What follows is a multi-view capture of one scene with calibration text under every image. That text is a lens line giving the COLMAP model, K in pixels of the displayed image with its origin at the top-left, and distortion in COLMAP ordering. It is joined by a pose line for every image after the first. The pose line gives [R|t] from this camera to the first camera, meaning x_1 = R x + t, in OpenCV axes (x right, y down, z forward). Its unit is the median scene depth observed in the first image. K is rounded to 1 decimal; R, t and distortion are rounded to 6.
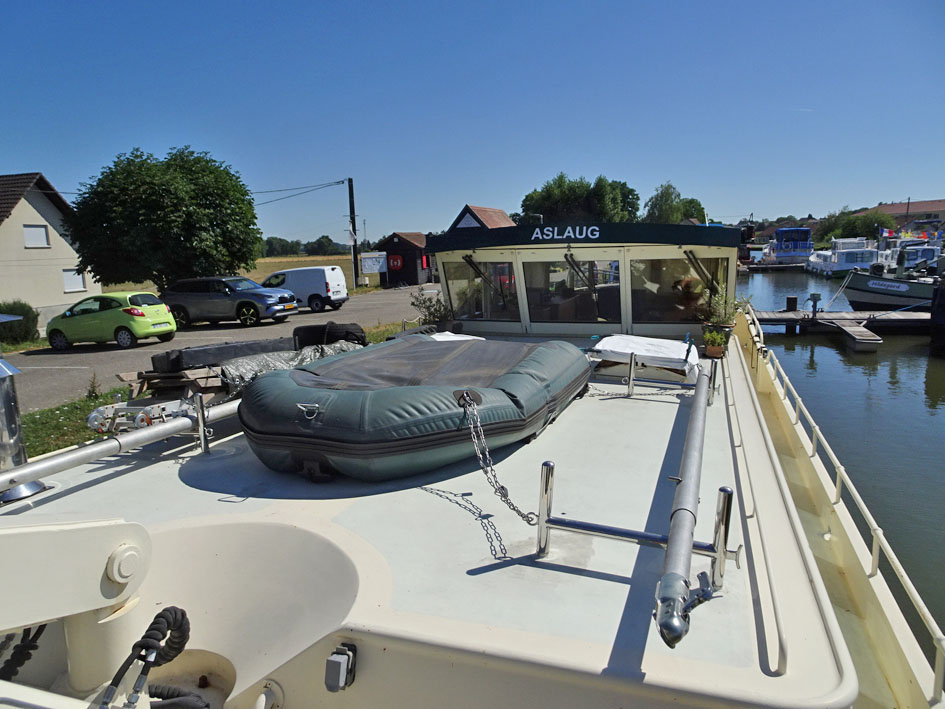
lens RADIAL K [[675.8, 0, 474.7], [0, 675.8, 350.2], [0, 0, 1]] dist [0.004155, 0.003183]
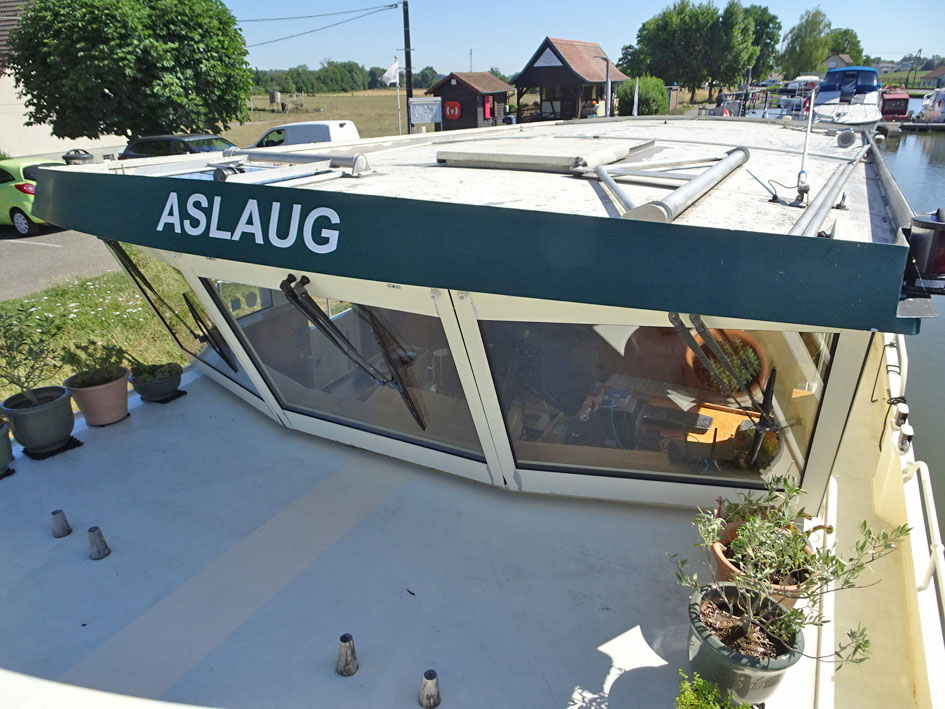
lens RADIAL K [[675.2, 0, 475.3], [0, 675.2, 356.5], [0, 0, 1]] dist [0.007951, -0.000962]
pose [[0.987640, 0.078074, -0.135913, 0.049310], [-0.044299, 0.970800, 0.235764, -0.031751], [0.150351, -0.226829, 0.962259, 0.121880]]
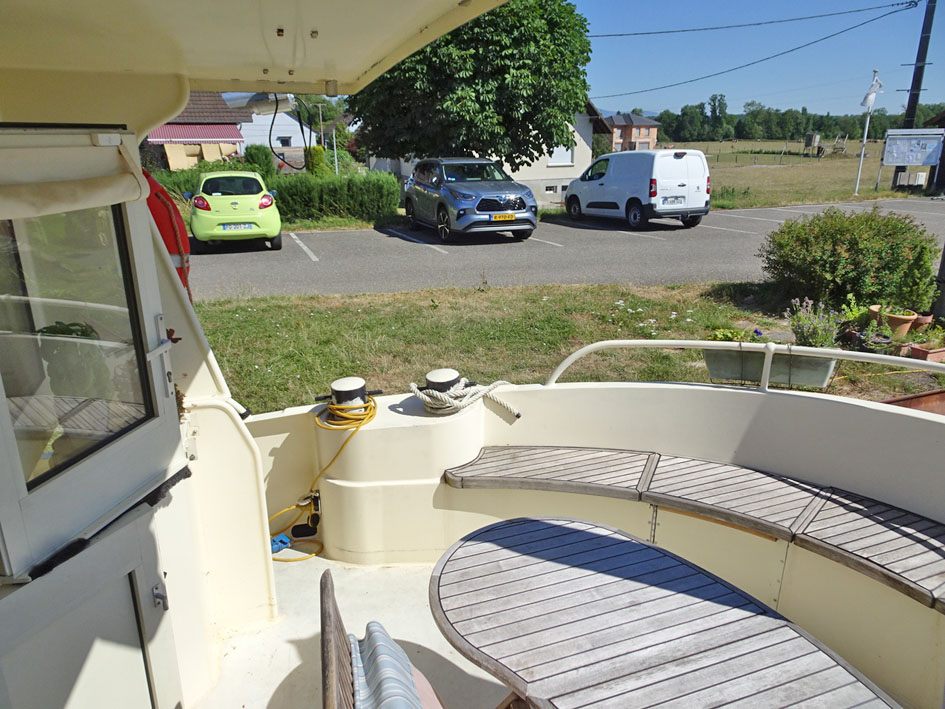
lens RADIAL K [[675.2, 0, 475.3], [0, 675.2, 356.5], [0, 0, 1]] dist [0.007951, -0.000962]
pose [[0.617086, 0.274573, -0.737437, 0.093129], [-0.135632, 0.960236, 0.244032, -0.047214], [0.775118, -0.050569, 0.629789, 0.325409]]
